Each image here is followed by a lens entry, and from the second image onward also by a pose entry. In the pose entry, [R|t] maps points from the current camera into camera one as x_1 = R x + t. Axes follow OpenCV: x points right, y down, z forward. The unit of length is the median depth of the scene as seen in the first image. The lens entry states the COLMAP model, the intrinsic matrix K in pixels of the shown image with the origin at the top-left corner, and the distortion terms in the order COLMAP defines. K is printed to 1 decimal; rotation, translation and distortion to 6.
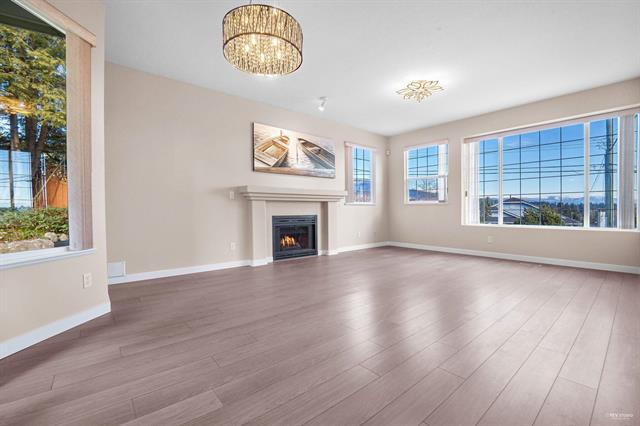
lens RADIAL K [[273.0, 0, 323.4], [0, 273.0, 208.9], [0, 0, 1]] dist [-0.002257, -0.000302]
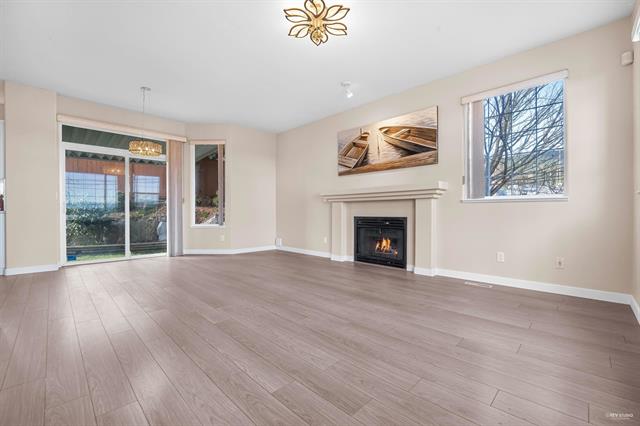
lens RADIAL K [[273.0, 0, 323.4], [0, 273.0, 208.9], [0, 0, 1]] dist [-0.002257, -0.000302]
pose [[0.097731, -0.007140, -0.995187, 0.775042], [0.005706, 0.999962, -0.006614, 0.003418], [0.995196, -0.005032, 0.097768, 0.751605]]
